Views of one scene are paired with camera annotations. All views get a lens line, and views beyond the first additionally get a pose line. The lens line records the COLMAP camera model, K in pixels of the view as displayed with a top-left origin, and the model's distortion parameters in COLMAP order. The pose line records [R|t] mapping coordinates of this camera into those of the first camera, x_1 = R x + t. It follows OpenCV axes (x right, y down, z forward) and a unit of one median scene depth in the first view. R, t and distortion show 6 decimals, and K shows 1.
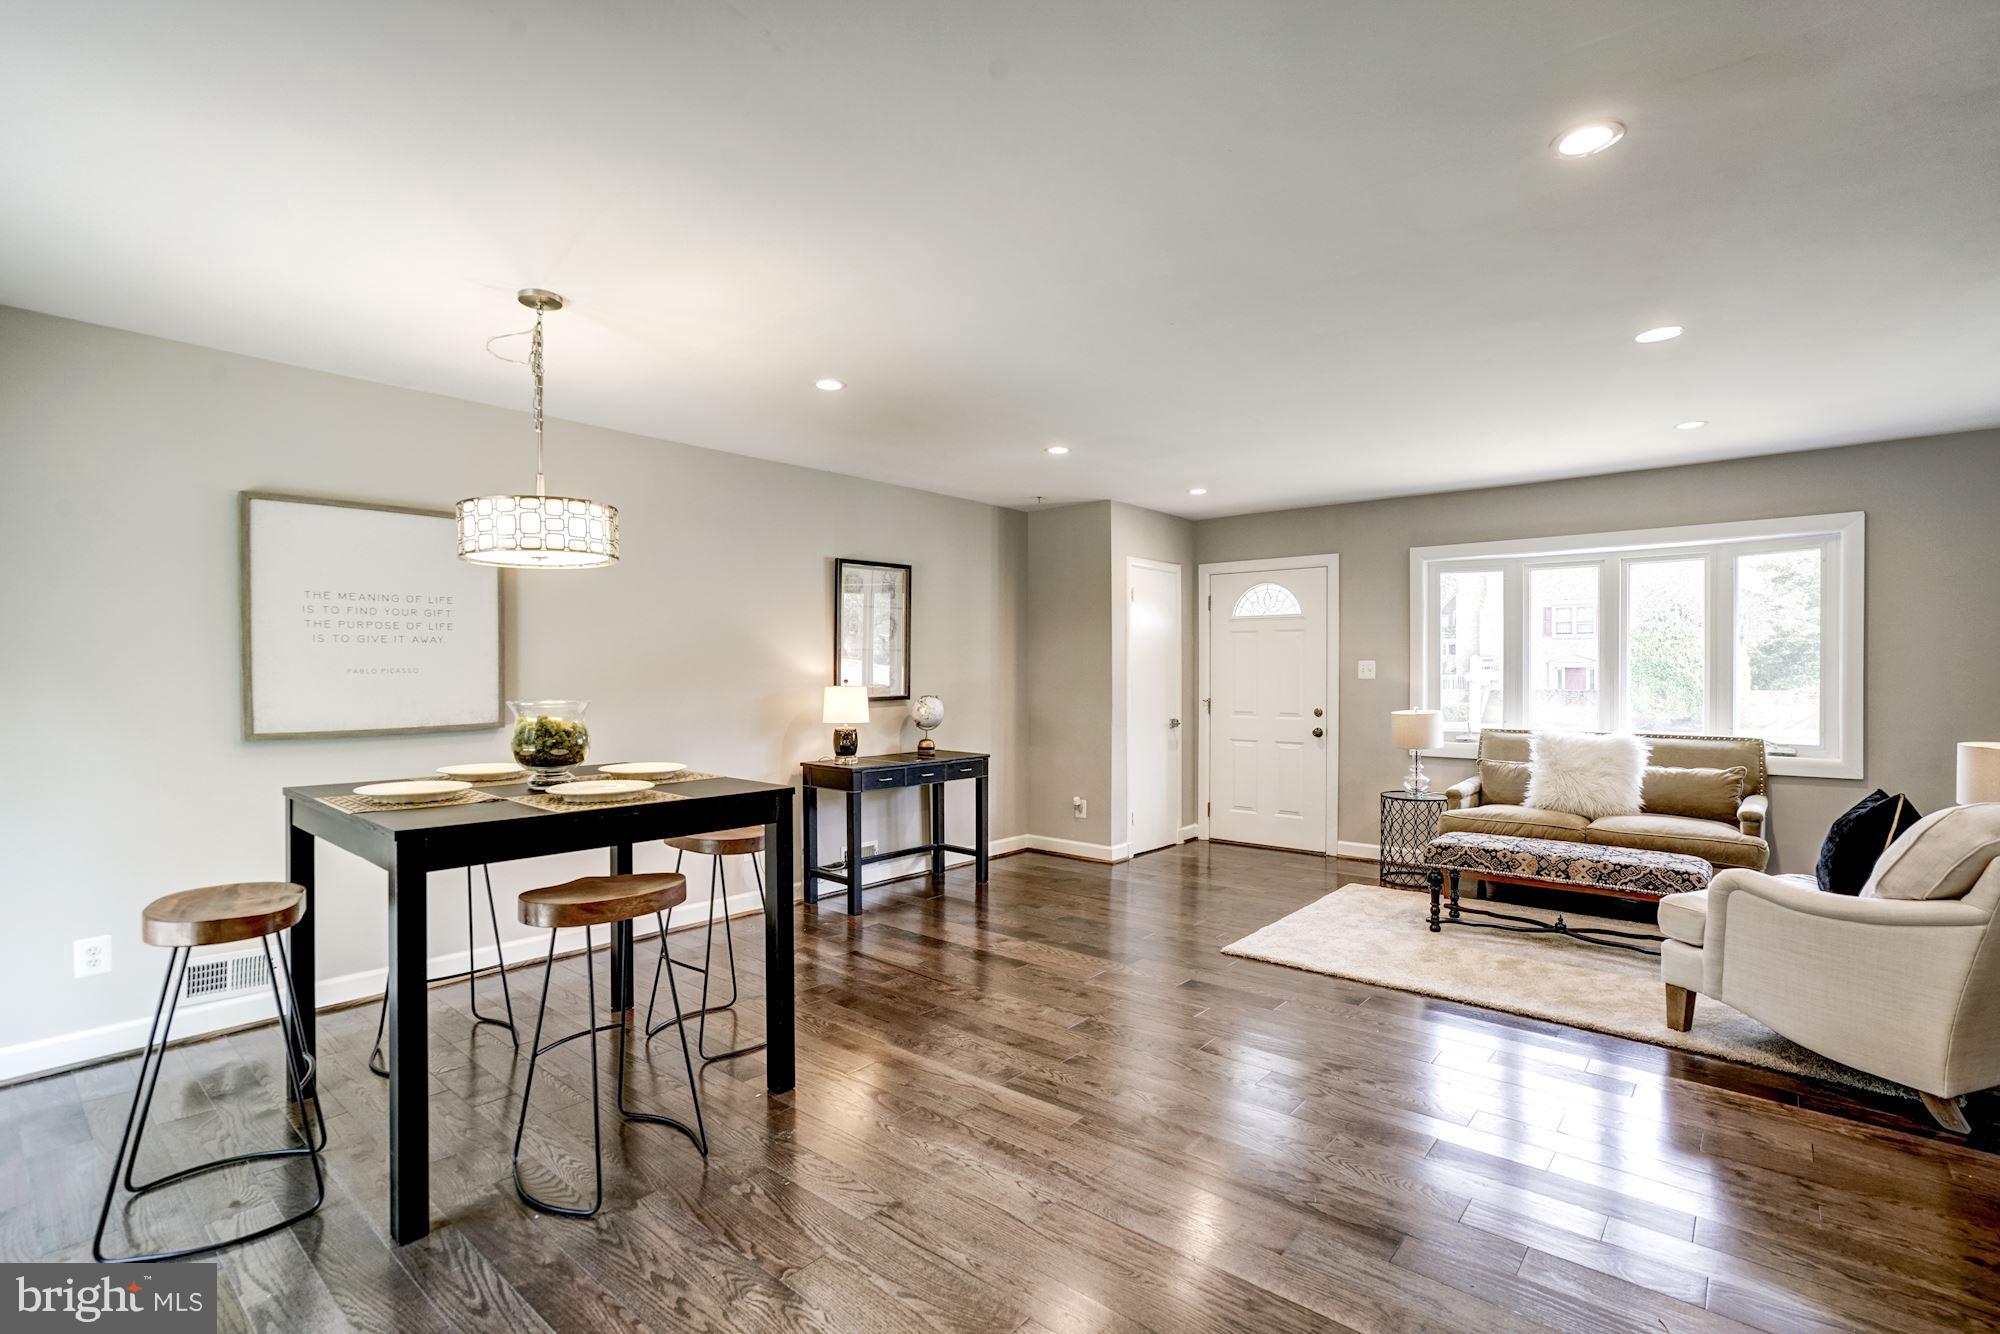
lens RADIAL K [[935.3, 0, 960.0], [0, 935.3, 662.8], [0, 0, 1]] dist [-0.018624, 0.000850]
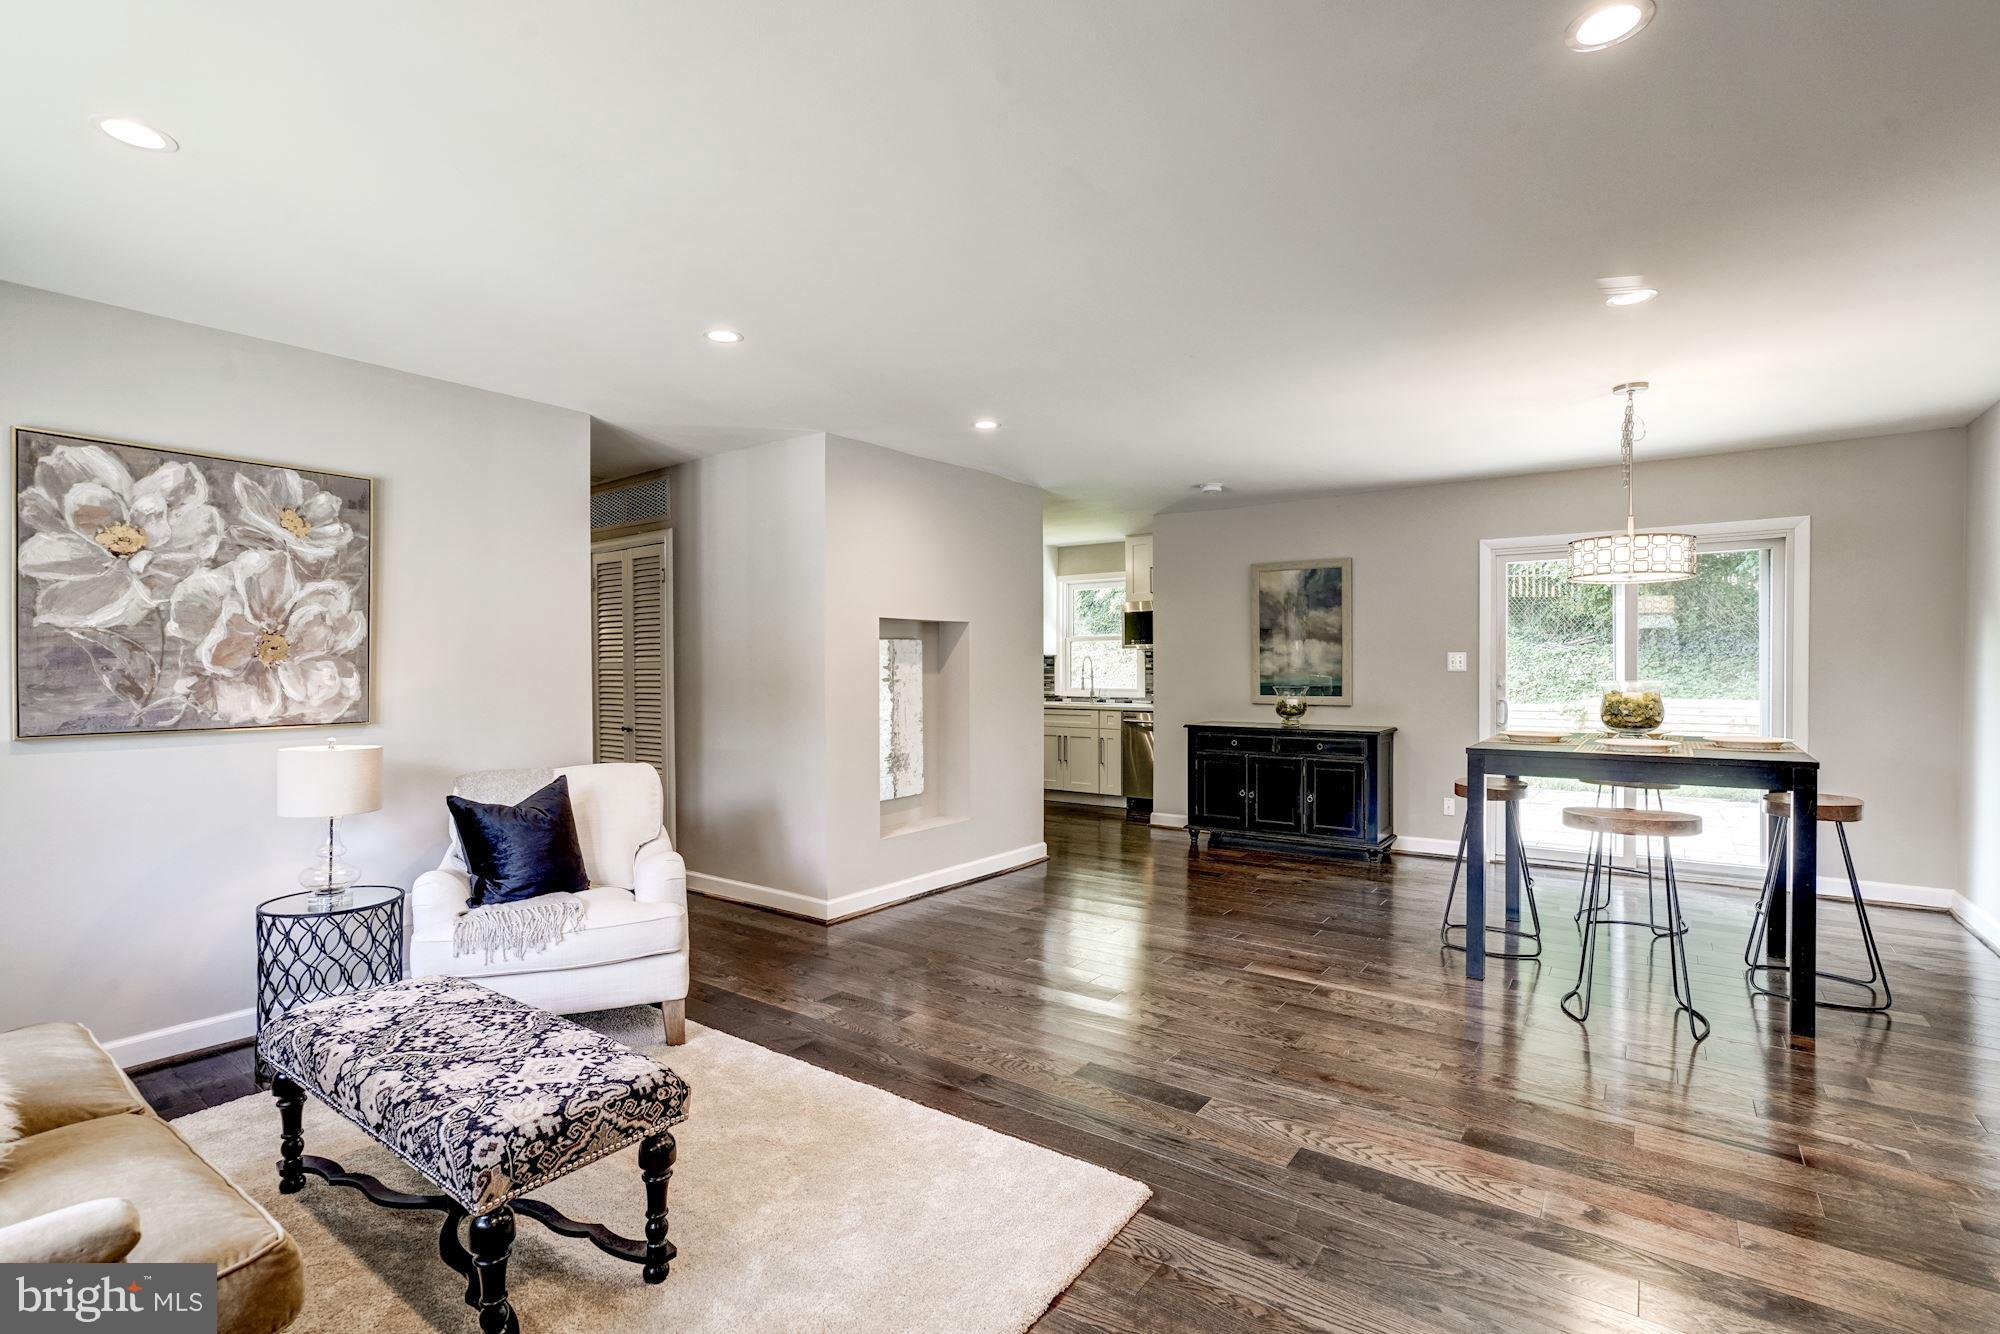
lens RADIAL K [[920.2, 0, 1010.9], [0, 920.2, 671.9], [0, 0, 1]] dist [-0.052372, 0.023438]
pose [[-0.991856, 0.008089, -0.127107, 0.385865], [0.008063, 0.999967, 0.000719, 0.011356], [0.127109, -0.000312, -0.991889, 1.362097]]
